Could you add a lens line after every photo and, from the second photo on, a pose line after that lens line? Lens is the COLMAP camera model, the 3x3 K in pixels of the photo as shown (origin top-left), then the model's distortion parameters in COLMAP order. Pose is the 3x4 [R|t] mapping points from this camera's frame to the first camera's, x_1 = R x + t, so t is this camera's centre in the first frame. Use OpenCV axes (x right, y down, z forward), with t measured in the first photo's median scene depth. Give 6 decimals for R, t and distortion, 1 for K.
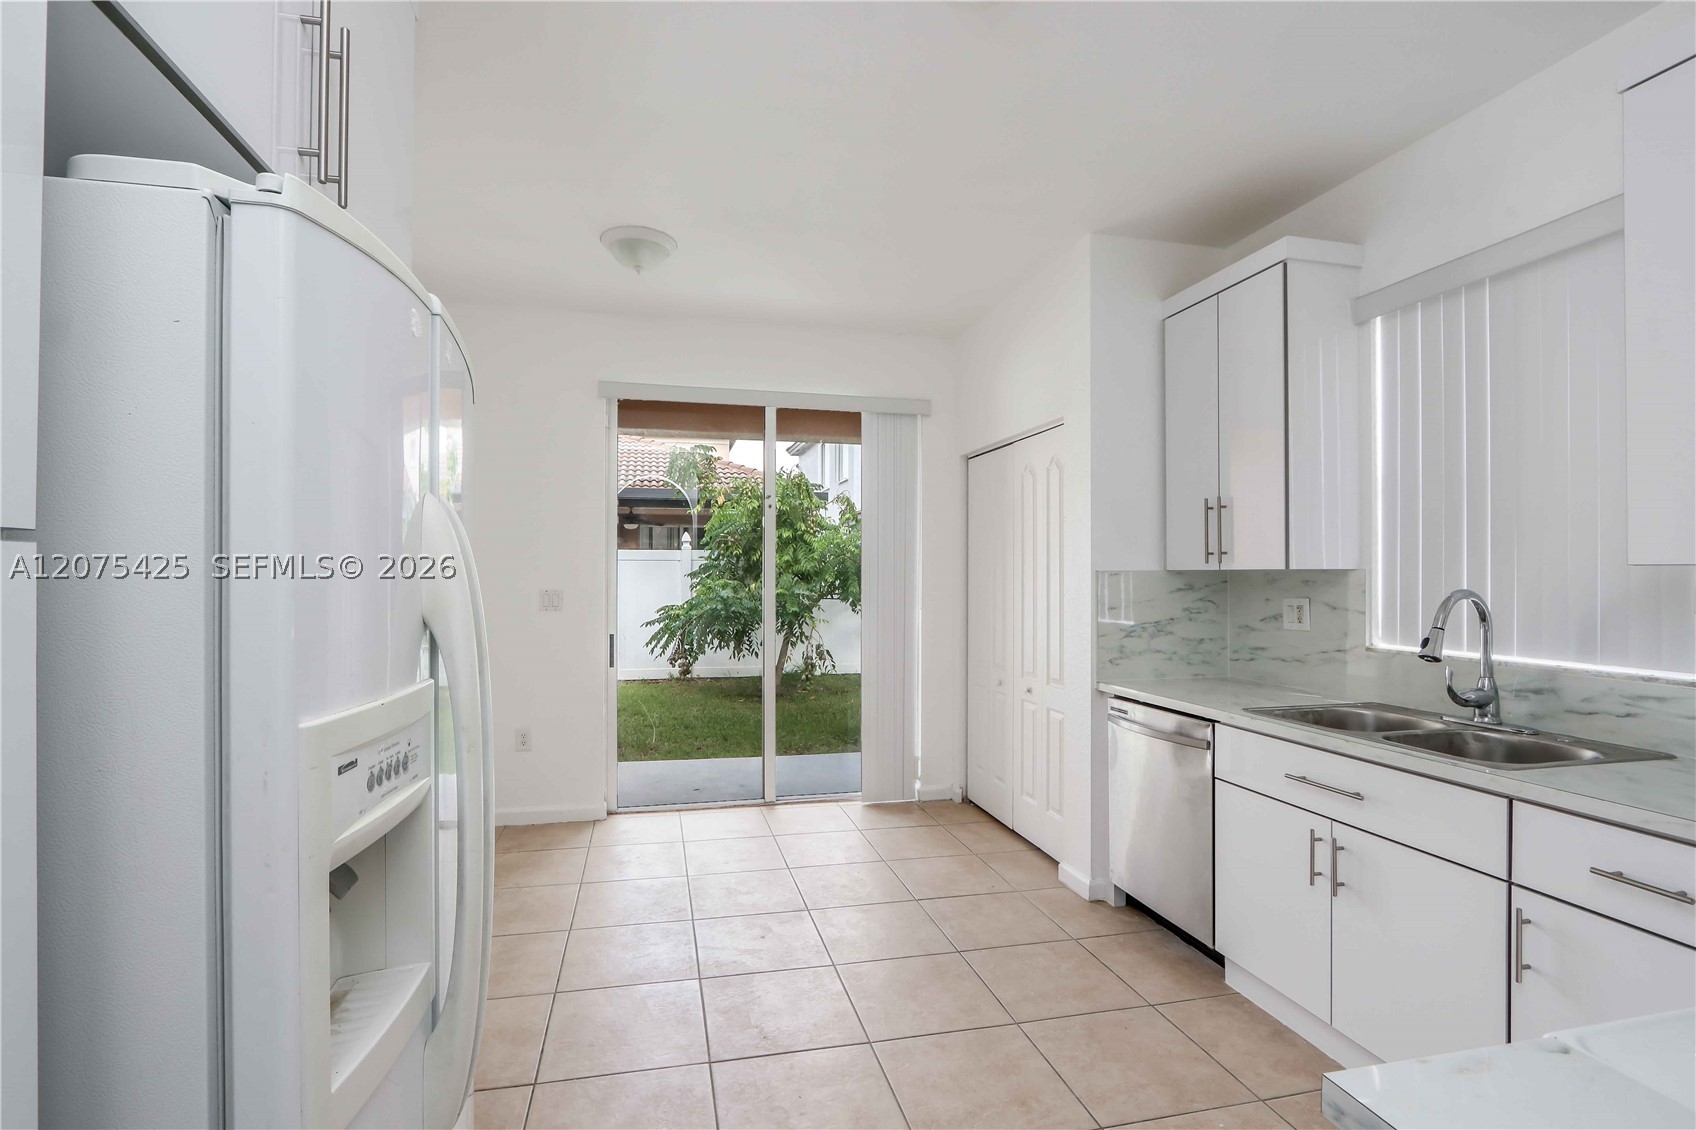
lens RADIAL K [[780.2, 0, 820.2], [0, 780.2, 557.0], [0, 0, 1]] dist [-0.025768, 0.000296]
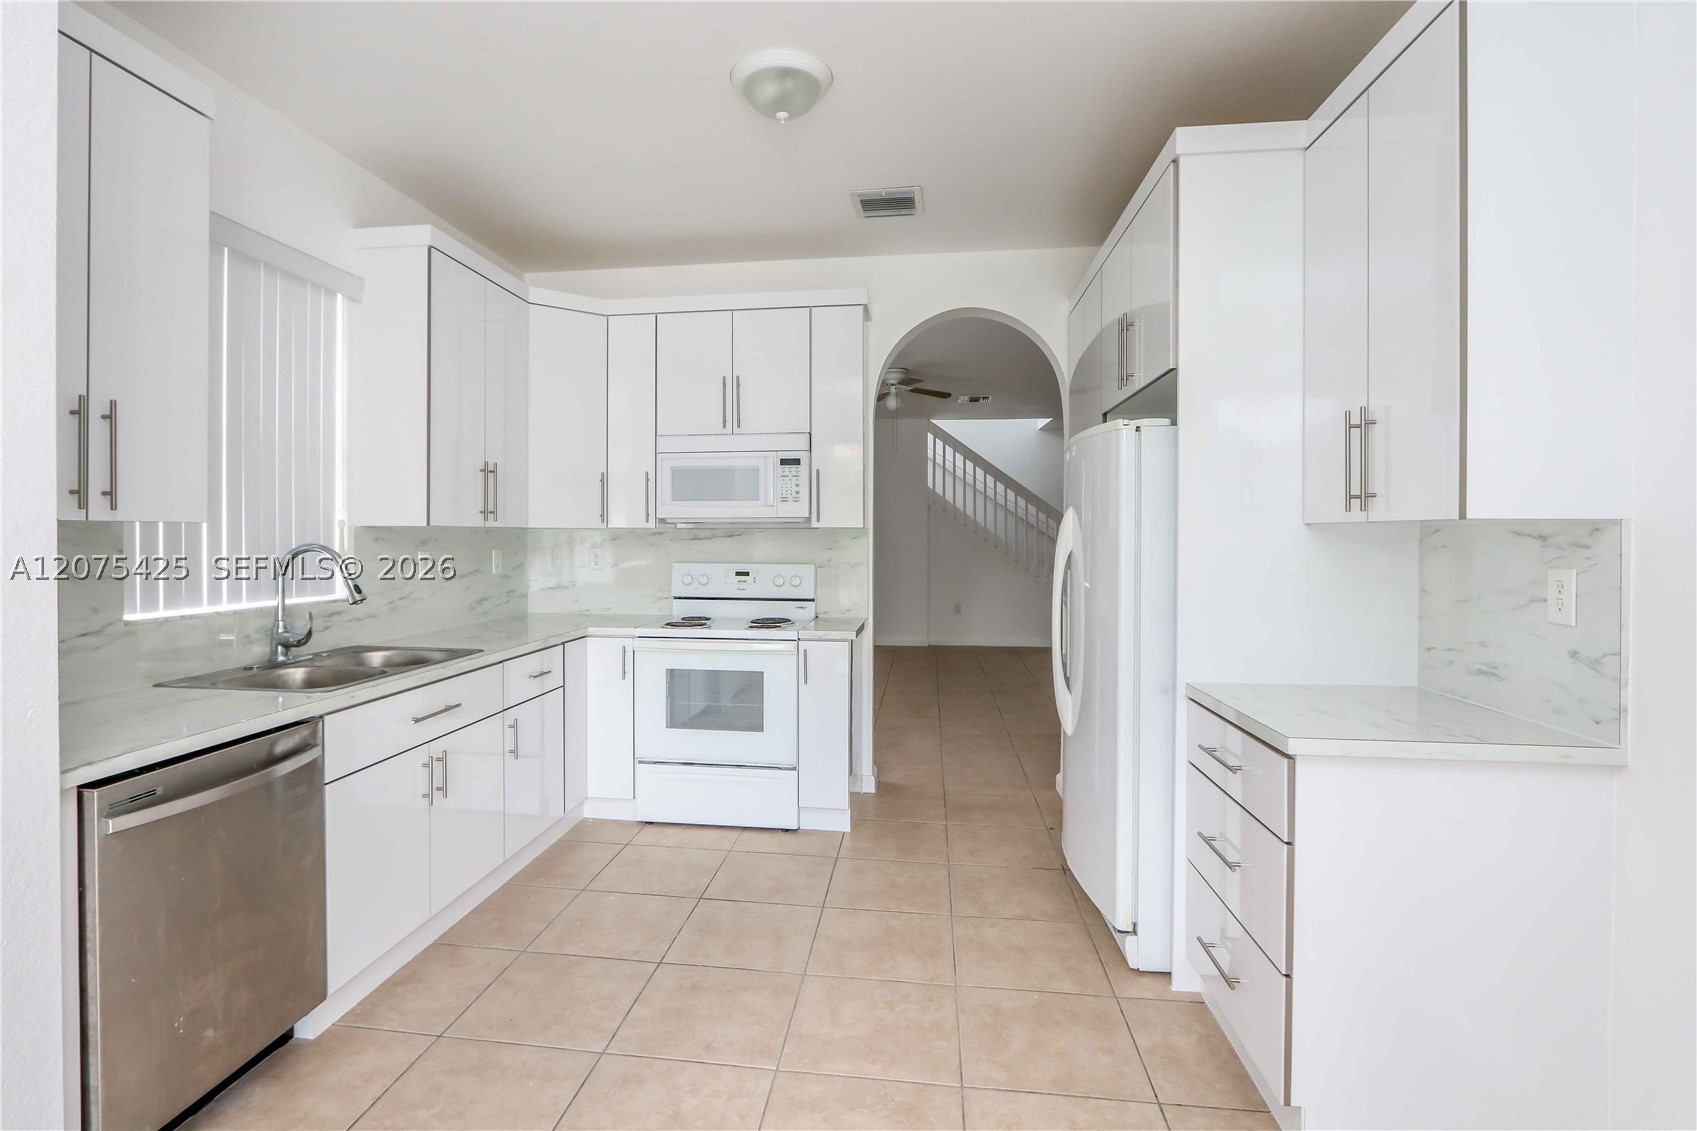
lens RADIAL K [[780.6, 0, 820.6], [0, 780.6, 557.5], [0, 0, 1]] dist [-0.025768, 0.000296]
pose [[-0.942330, -0.011545, 0.334486, -0.265987], [-0.009740, 0.999928, 0.007071, 0.046939], [-0.334544, 0.003405, -0.942374, 1.807135]]
